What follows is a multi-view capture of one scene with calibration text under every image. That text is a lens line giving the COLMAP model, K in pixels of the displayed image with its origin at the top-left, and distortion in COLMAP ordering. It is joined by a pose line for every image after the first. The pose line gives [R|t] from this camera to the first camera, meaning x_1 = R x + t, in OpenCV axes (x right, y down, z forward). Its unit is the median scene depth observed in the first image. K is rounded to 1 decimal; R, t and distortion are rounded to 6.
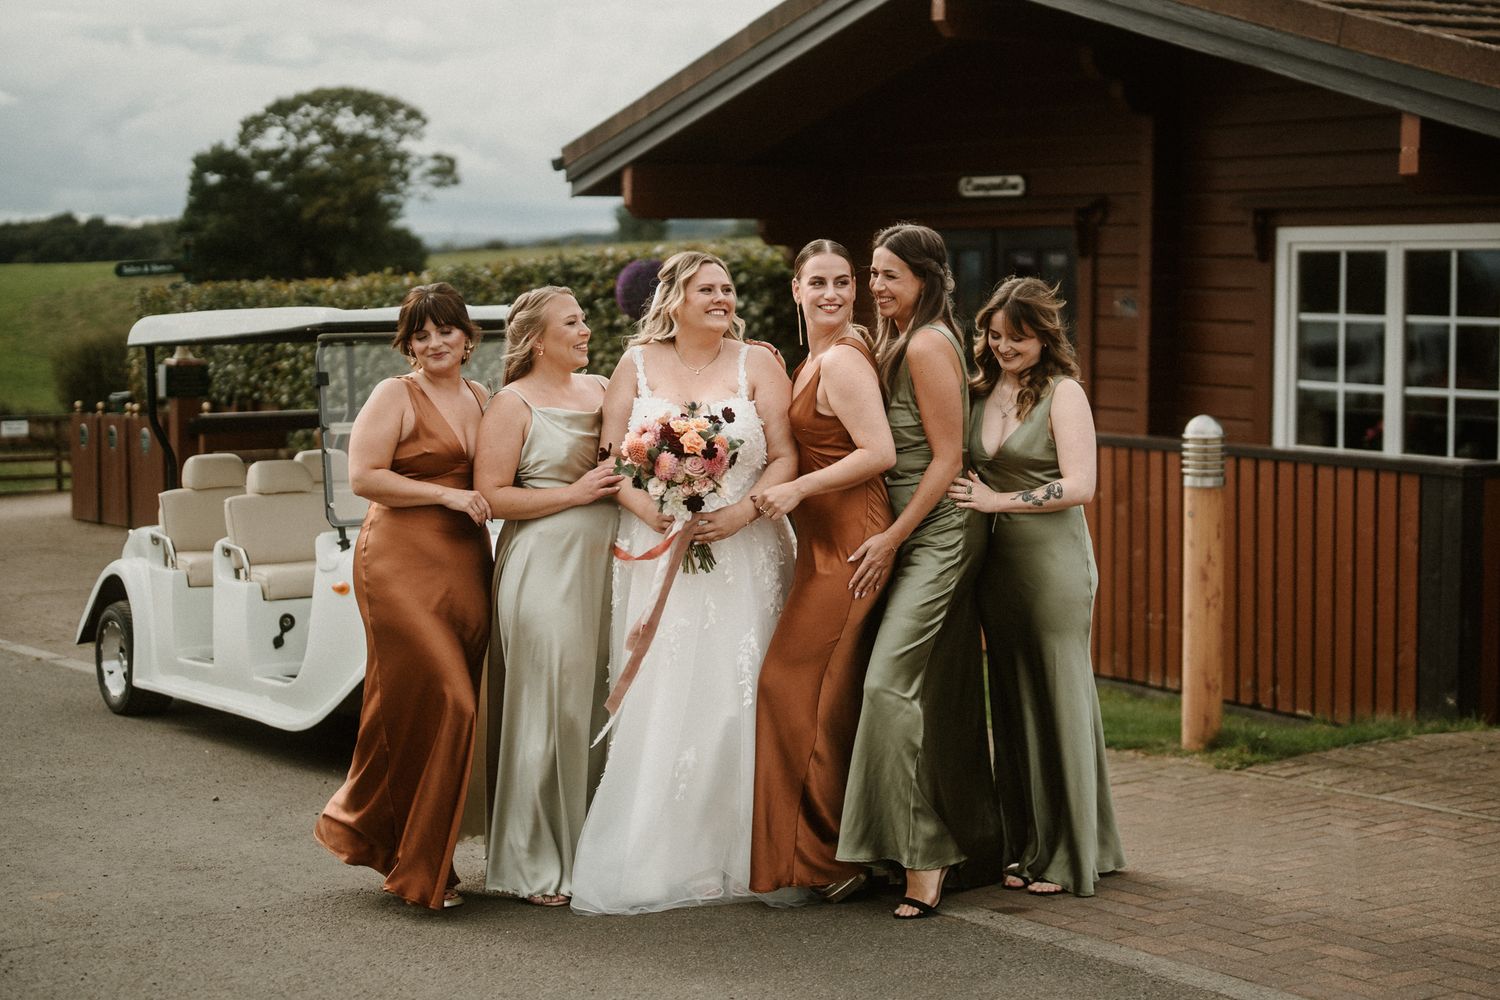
lens RADIAL K [[2498.3, 0, 818.7], [0, 2498.3, 434.0], [0, 0, 1]] dist [-0.071998, 0.223796]
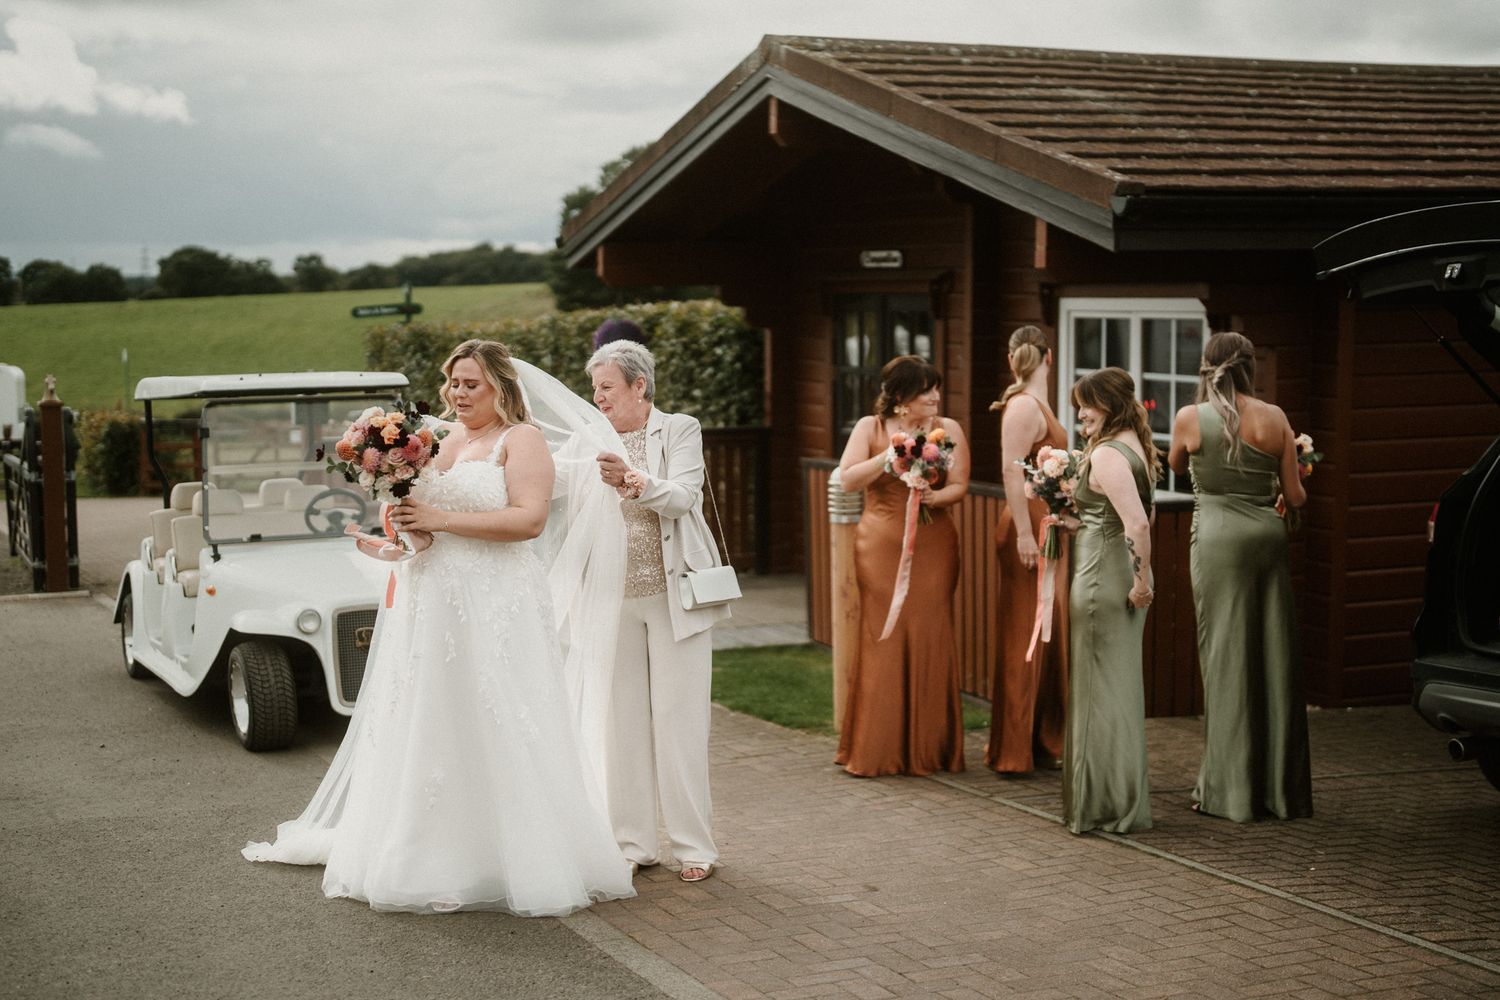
lens RADIAL K [[2146.5, 0, 719.4], [0, 2146.5, 502.8], [0, 0, 1]] dist [-0.132055, 0.803038]
pose [[0.983221, 0.009673, -0.182160, 0.213975], [-0.003317, 0.999376, 0.035166, -0.019716], [0.182387, -0.033972, 0.982640, -0.053507]]
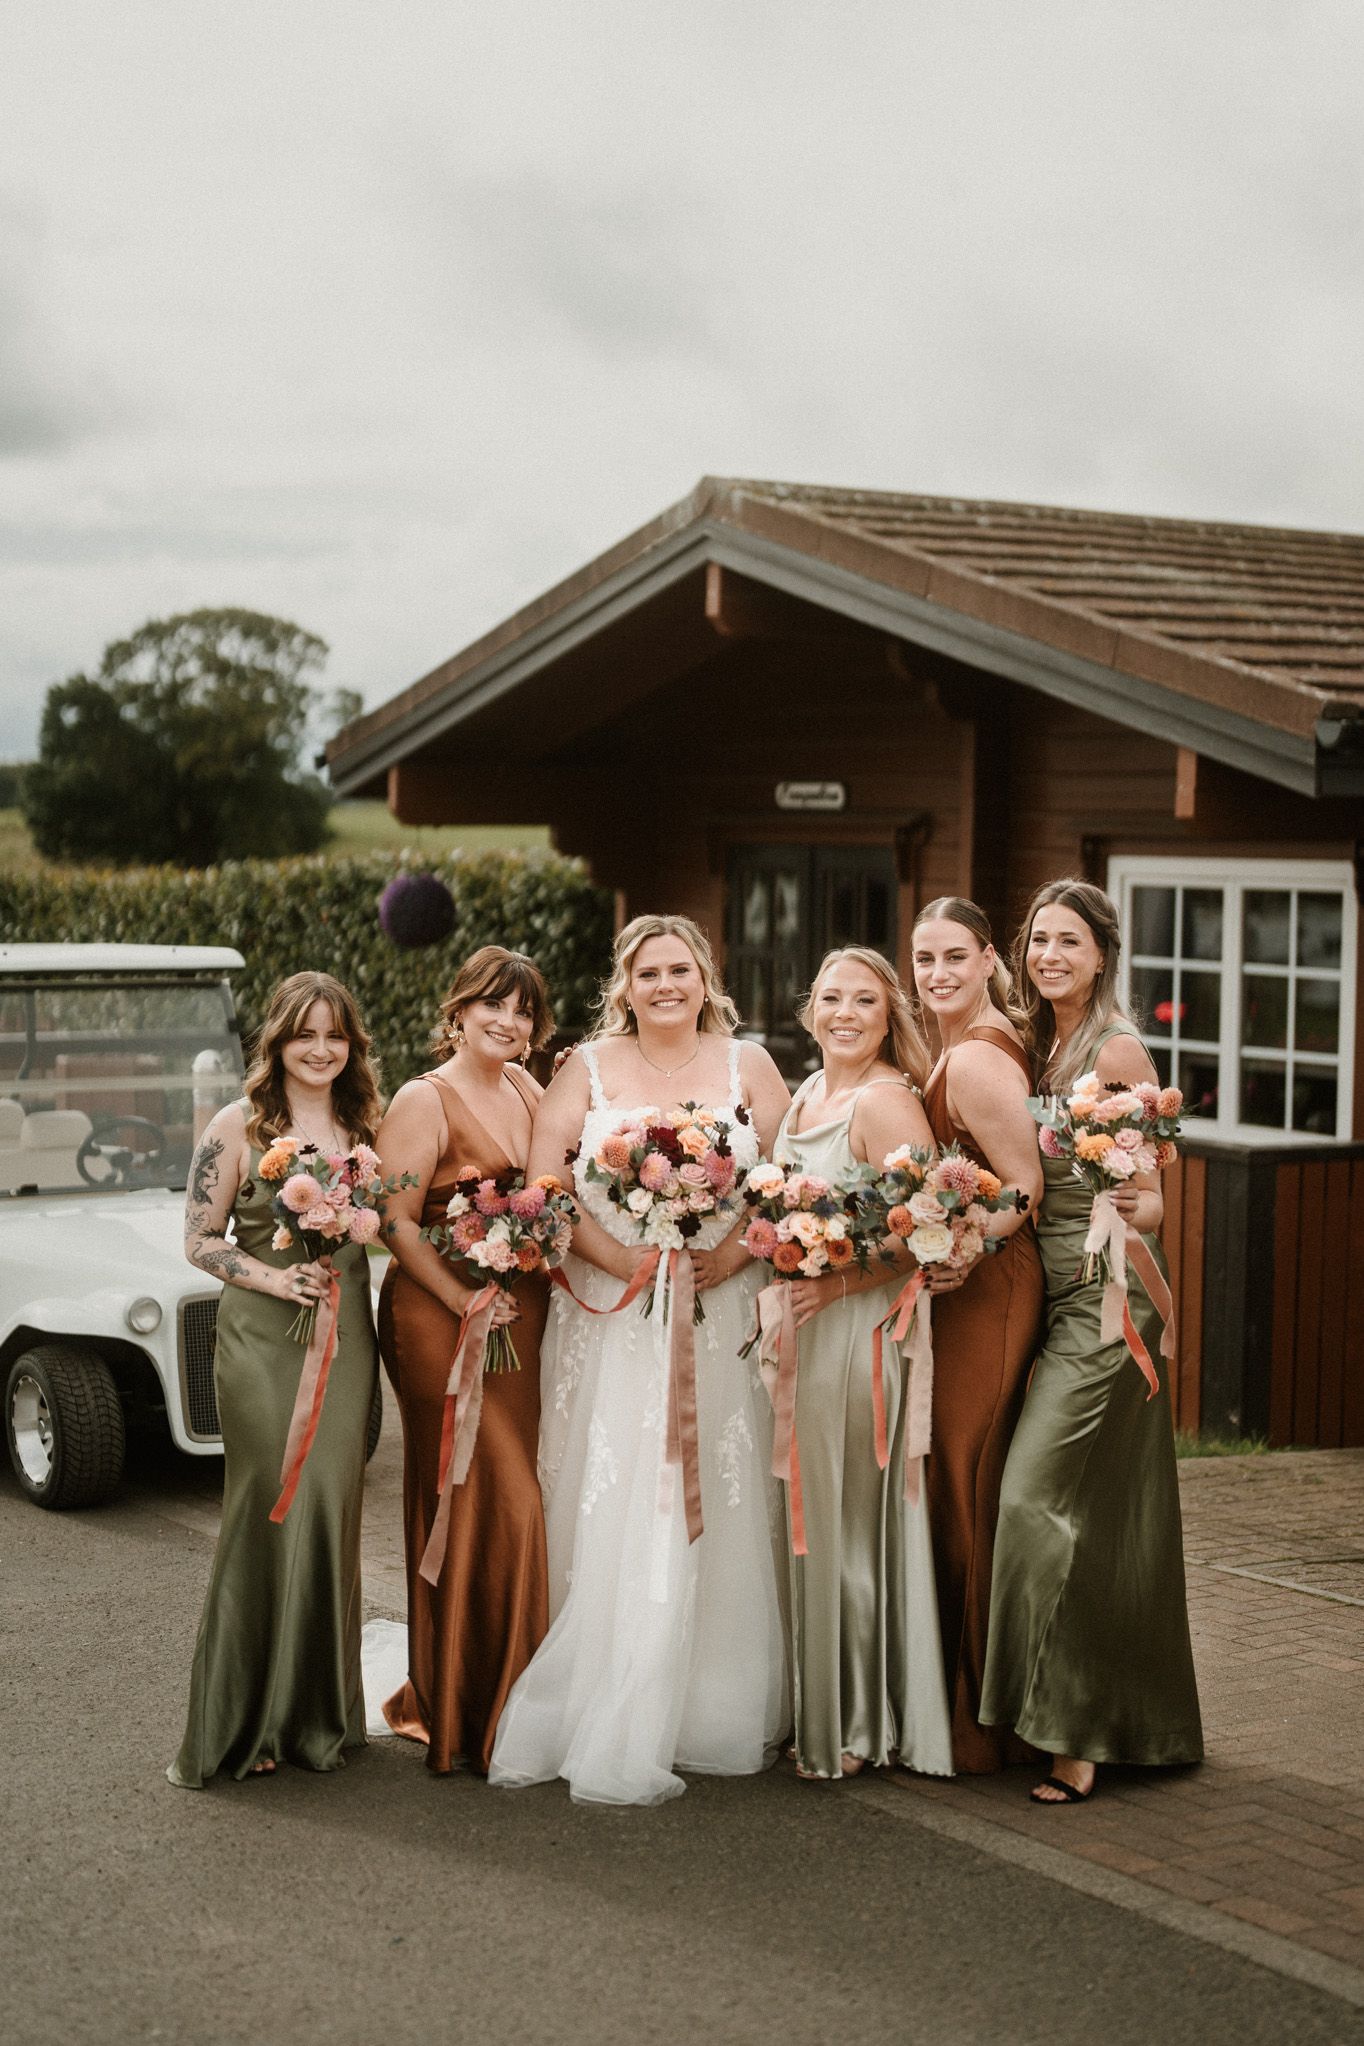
lens RADIAL K [[3066.6, 0, 682.0], [0, 3066.6, 1023.0], [0, 0, 1]] dist [-0.130267, 0.893588]
pose [[0.998955, 0.014755, -0.043248, 0.084272], [-0.014881, 0.999886, -0.002603, -0.020716], [0.043205, 0.003244, 0.999061, -0.063418]]
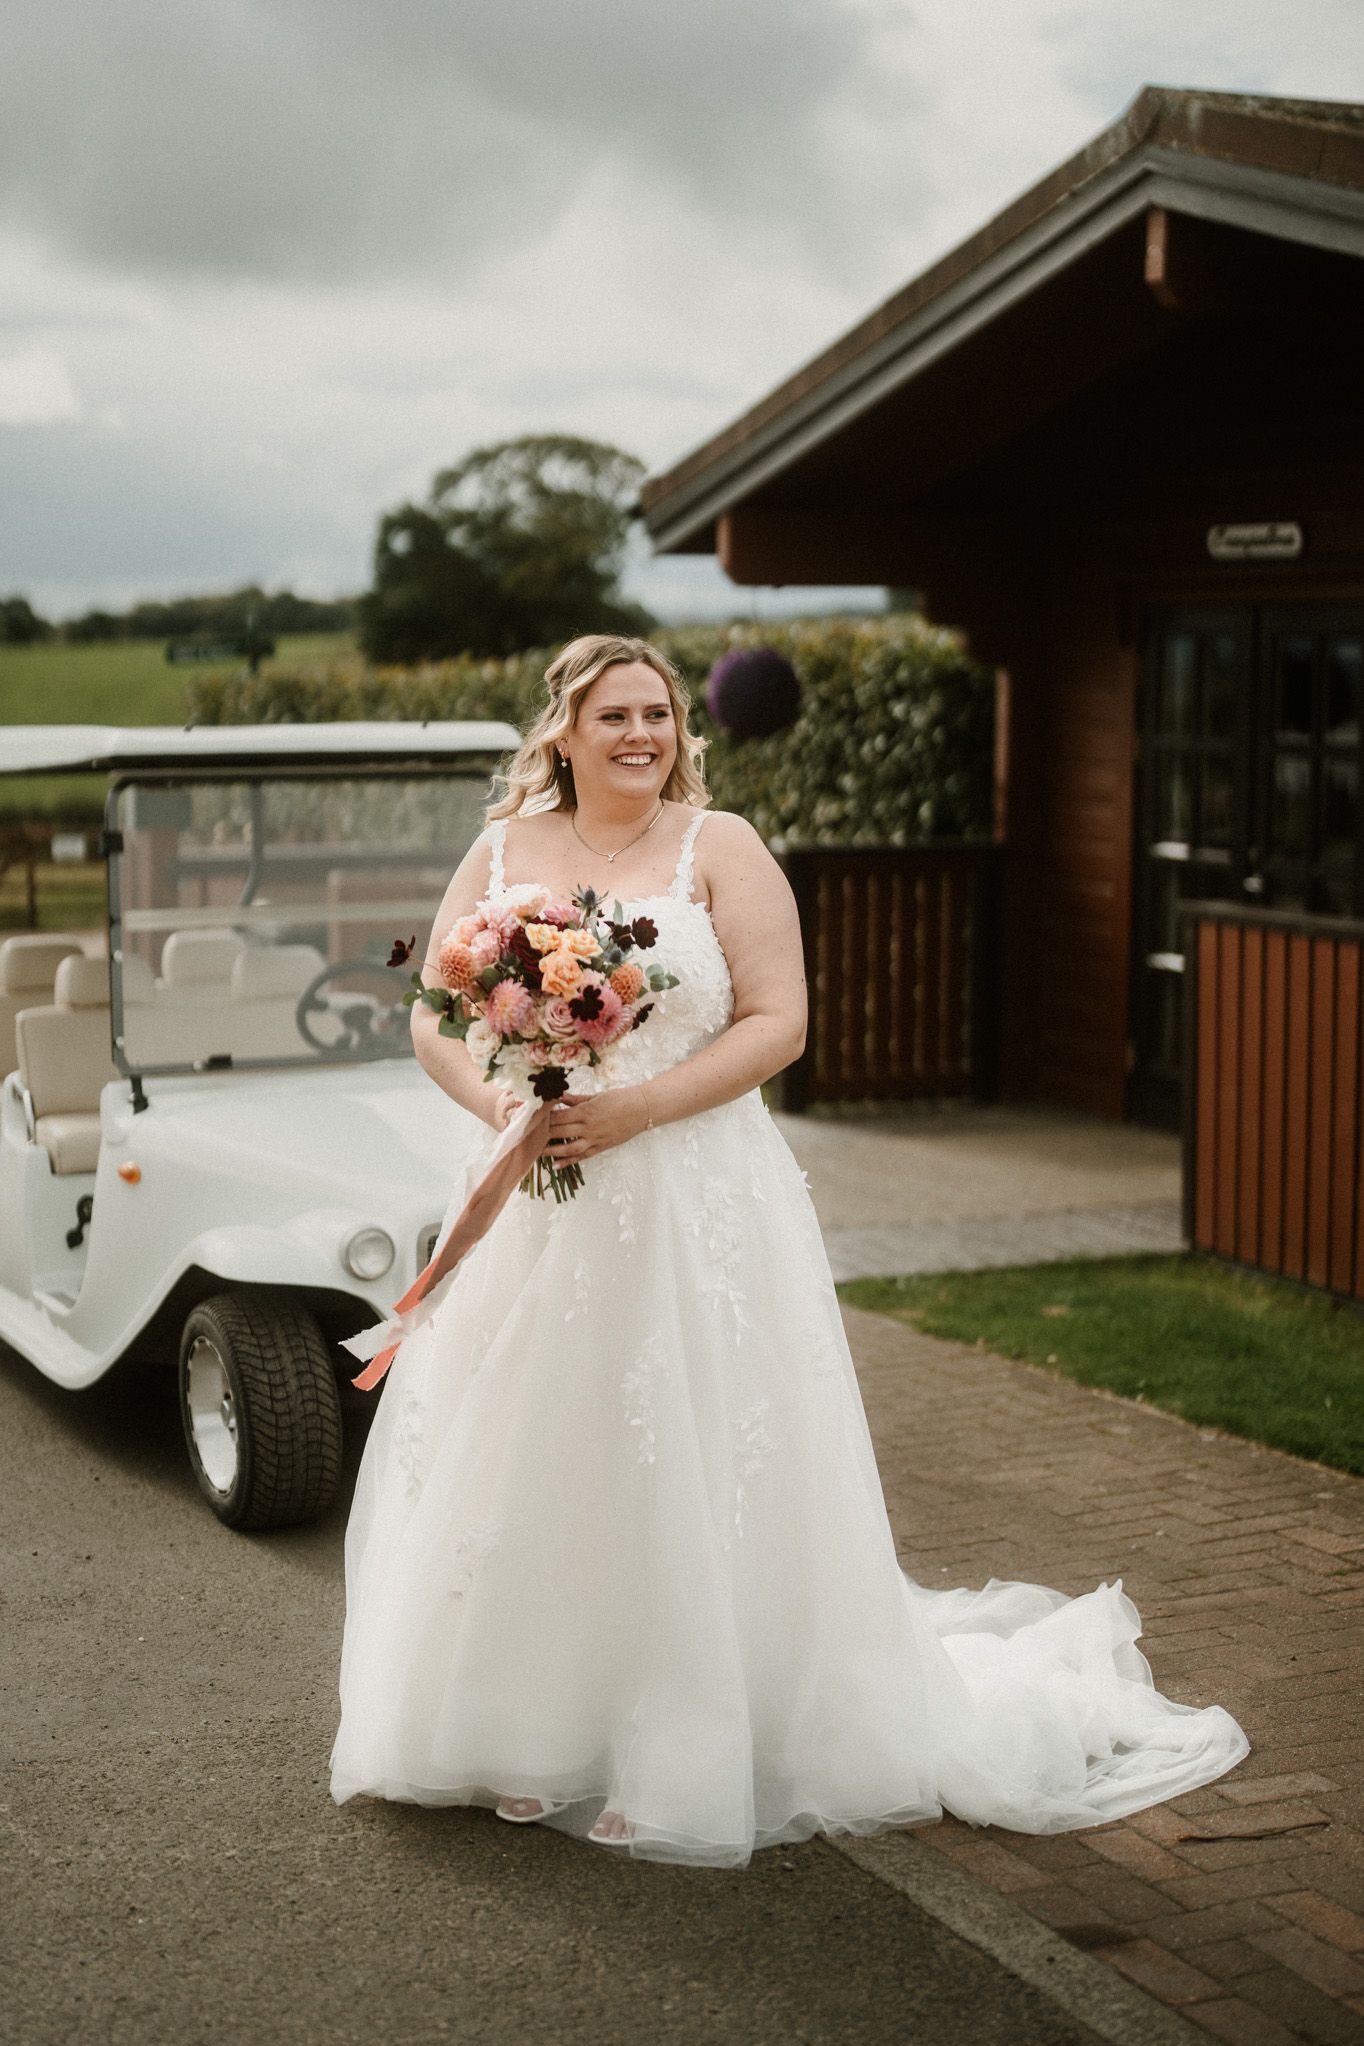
lens RADIAL K [[2969.9, 0, 602.8], [0, 2969.9, 947.9], [0, 0, 1]] dist [-0.126789, 0.992290]
pose [[0.984788, 0.019578, -0.172651, 0.042397], [-0.013630, 0.999274, 0.035572, -0.018165], [0.173222, -0.032677, 0.984341, 0.211863]]
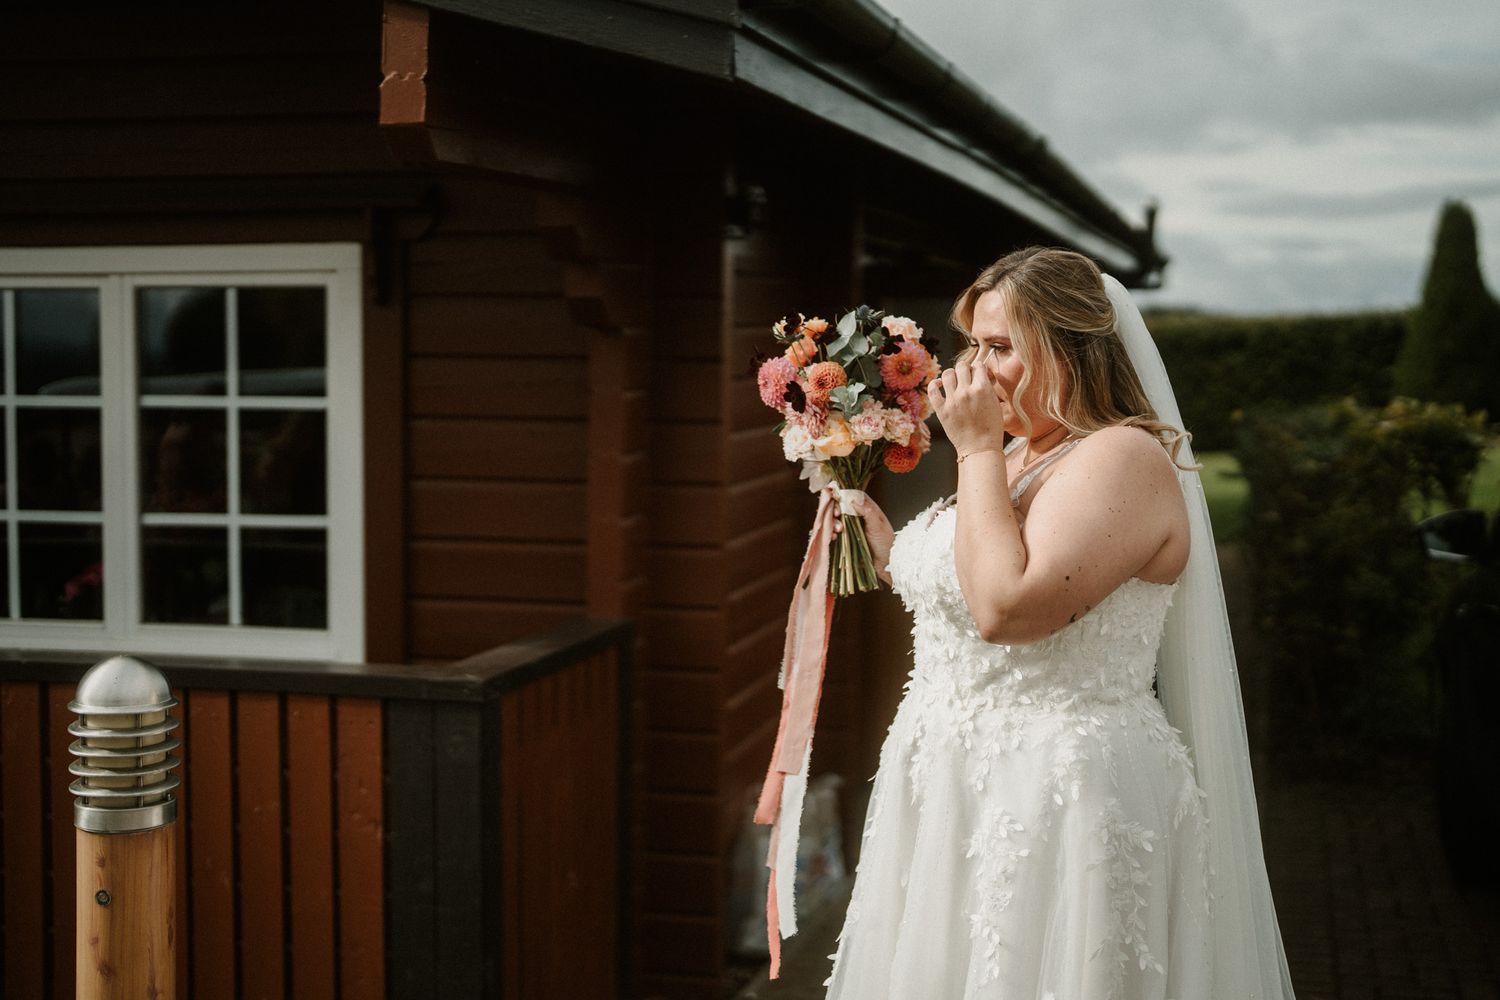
lens RADIAL K [[2177.4, 0, 739.4], [0, 2177.4, 492.8], [0, 0, 1]] dist [-0.126789, 0.992290]
pose [[0.746835, -0.049346, 0.663175, -0.006175], [0.043711, 0.998729, 0.025089, -0.029441], [-0.663571, 0.010250, 0.748043, 0.488089]]
